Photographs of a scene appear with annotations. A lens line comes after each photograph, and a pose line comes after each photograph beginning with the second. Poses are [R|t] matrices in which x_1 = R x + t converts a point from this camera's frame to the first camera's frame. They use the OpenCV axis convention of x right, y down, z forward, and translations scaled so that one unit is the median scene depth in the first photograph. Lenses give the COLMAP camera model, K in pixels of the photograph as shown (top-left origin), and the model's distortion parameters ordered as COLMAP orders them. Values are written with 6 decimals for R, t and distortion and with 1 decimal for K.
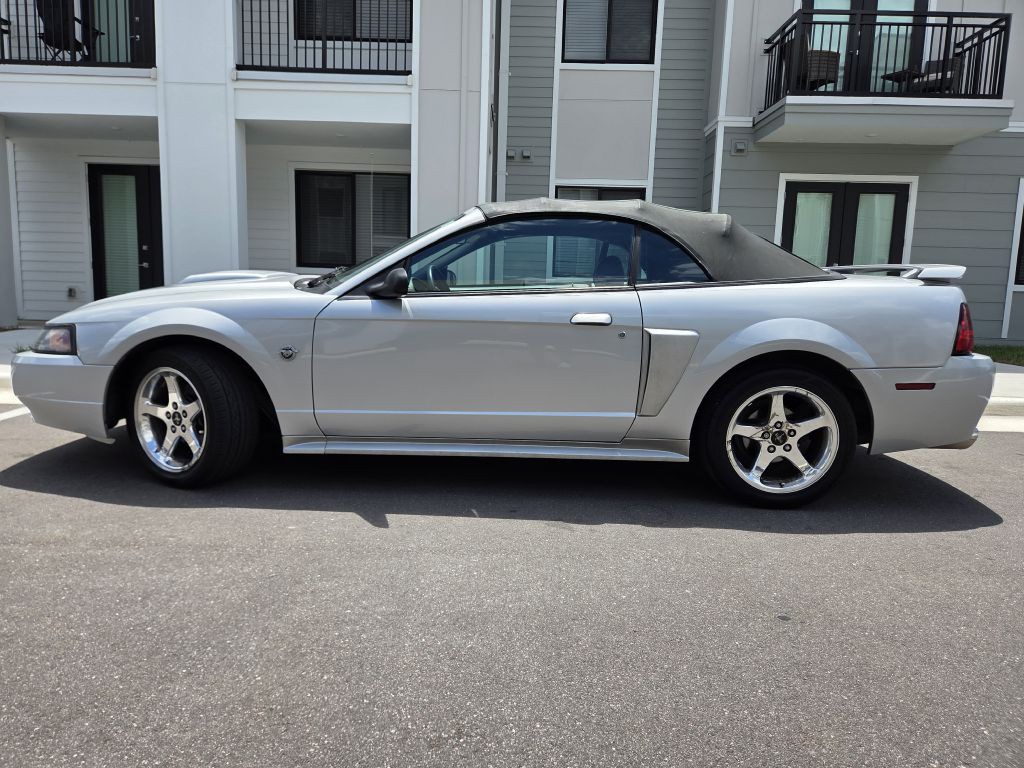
lens RADIAL K [[686.8, 0, 504.3], [0, 686.8, 382.0], [0, 0, 1]] dist [0.054129, -0.043122]
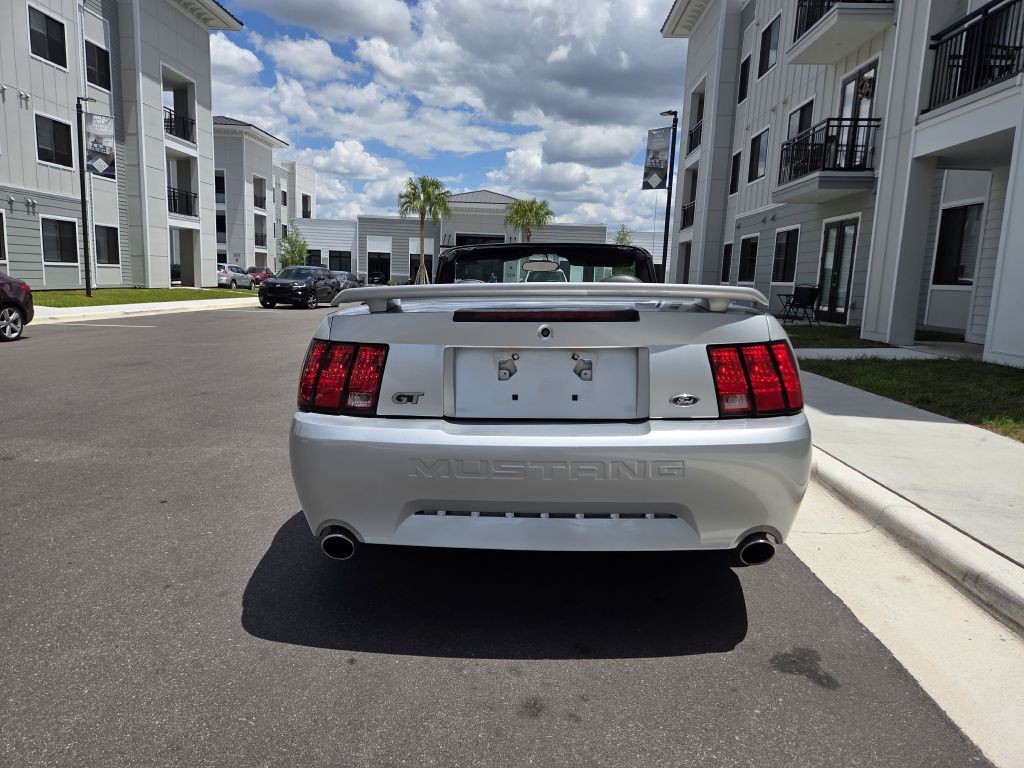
lens RADIAL K [[686.8, 0, 504.3], [0, 686.8, 382.0], [0, 0, 1]] dist [0.054129, -0.043122]
pose [[-0.018836, 0.120702, -0.992510, 0.460480], [-0.156321, 0.980122, 0.122163, -0.063025], [0.987527, 0.157451, 0.000407, 0.403608]]
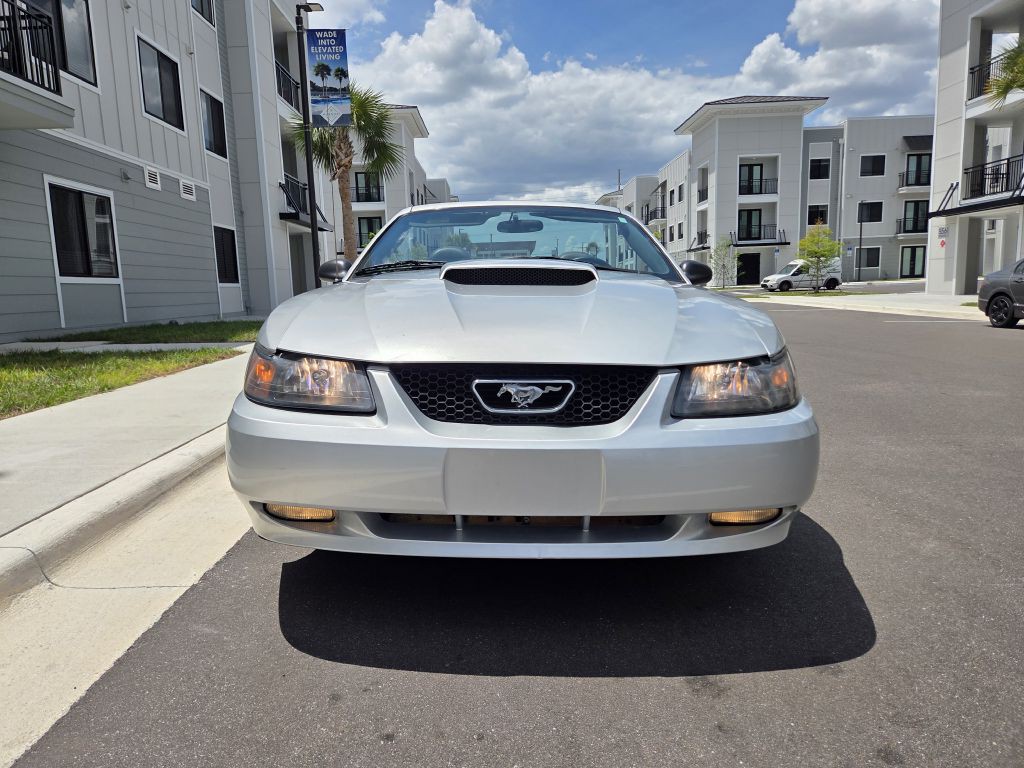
lens RADIAL K [[685.7, 0, 500.7], [0, 685.7, 394.5], [0, 0, 1]] dist [0.056621, -0.048499]
pose [[-0.025901, -0.177565, 0.983768, -0.431188], [0.149635, 0.972323, 0.179439, -0.066044], [-0.988402, 0.151853, 0.001386, 0.440539]]
